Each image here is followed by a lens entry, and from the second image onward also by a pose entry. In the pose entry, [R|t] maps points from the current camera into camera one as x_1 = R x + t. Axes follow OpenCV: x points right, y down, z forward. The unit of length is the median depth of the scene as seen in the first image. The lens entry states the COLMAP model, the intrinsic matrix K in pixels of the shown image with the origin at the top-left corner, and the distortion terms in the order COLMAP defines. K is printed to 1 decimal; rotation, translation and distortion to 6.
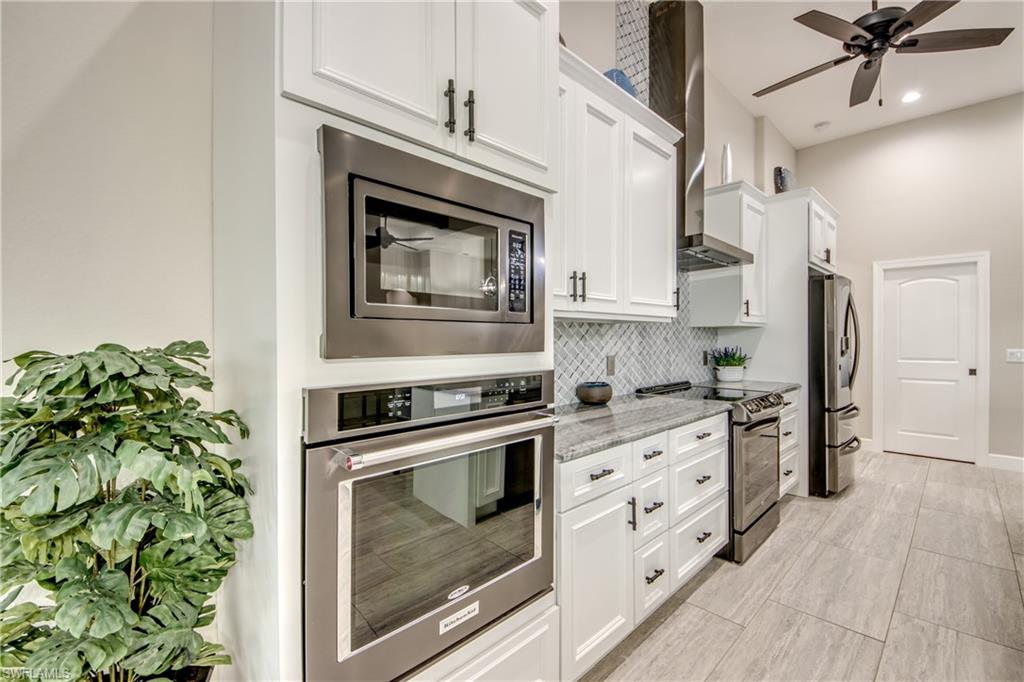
lens RADIAL K [[433.4, 0, 512.4], [0, 433.4, 337.4], [0, 0, 1]] dist [0.039734, -0.031886]
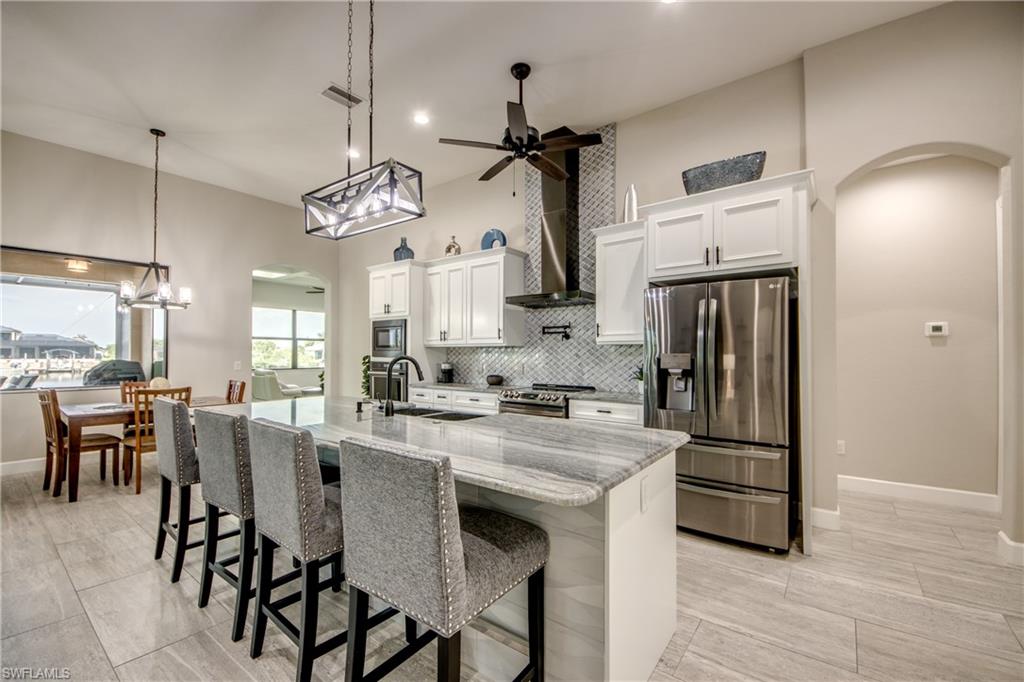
lens RADIAL K [[414.8, 0, 516.6], [0, 414.8, 356.8], [0, 0, 1]] dist [-0.000003, -0.000039]
pose [[0.151176, 0.010383, -0.988452, 1.781592], [-0.000316, 0.999945, 0.010456, -0.004699], [0.988507, -0.001268, 0.151171, 0.644381]]
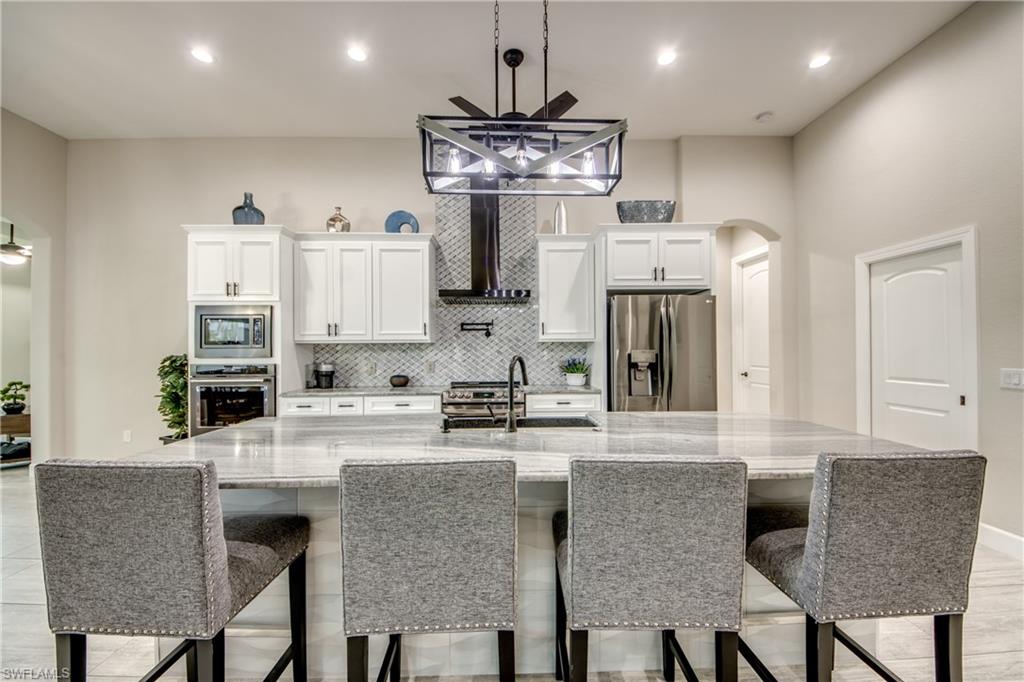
lens RADIAL K [[385.8, 0, 506.9], [0, 385.8, 343.4], [0, 0, 1]] dist [0.031063, -0.019676]
pose [[0.732269, -0.009749, -0.680946, 1.347805], [0.004976, 0.999947, -0.008965, -0.013209], [0.680997, 0.003176, 0.732279, 0.074142]]
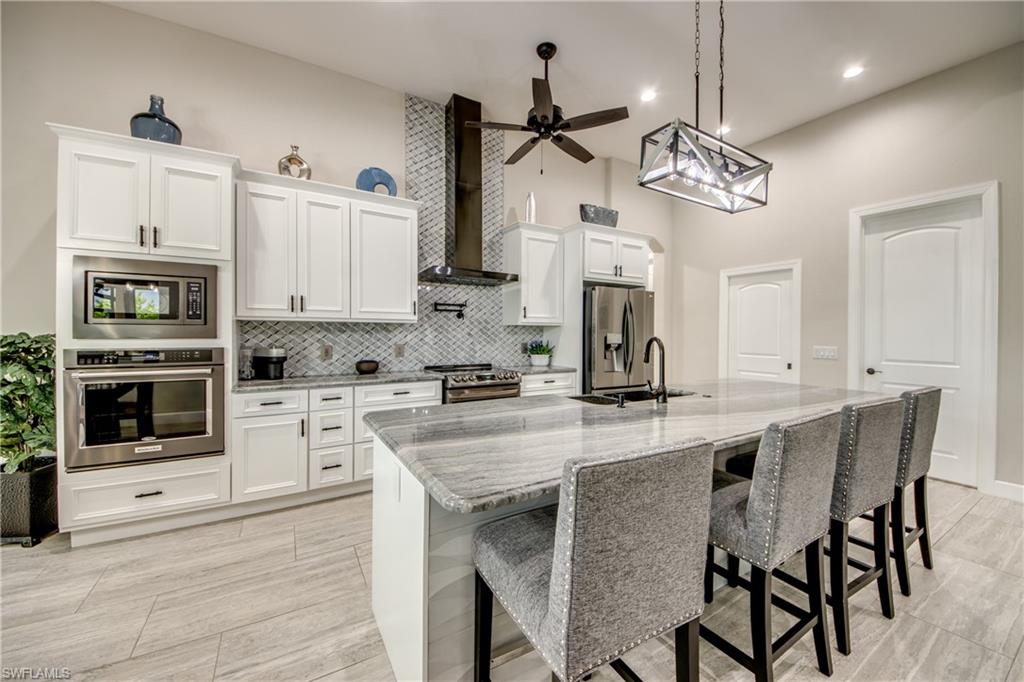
lens RADIAL K [[387.7, 0, 511.0], [0, 387.7, 332.4], [0, 0, 1]] dist [0.030235, -0.020662]
pose [[0.972451, 0.009473, -0.232914, 0.840982], [-0.009181, 0.999955, 0.002338, -0.006091], [0.232926, -0.000136, 0.972494, -0.224272]]
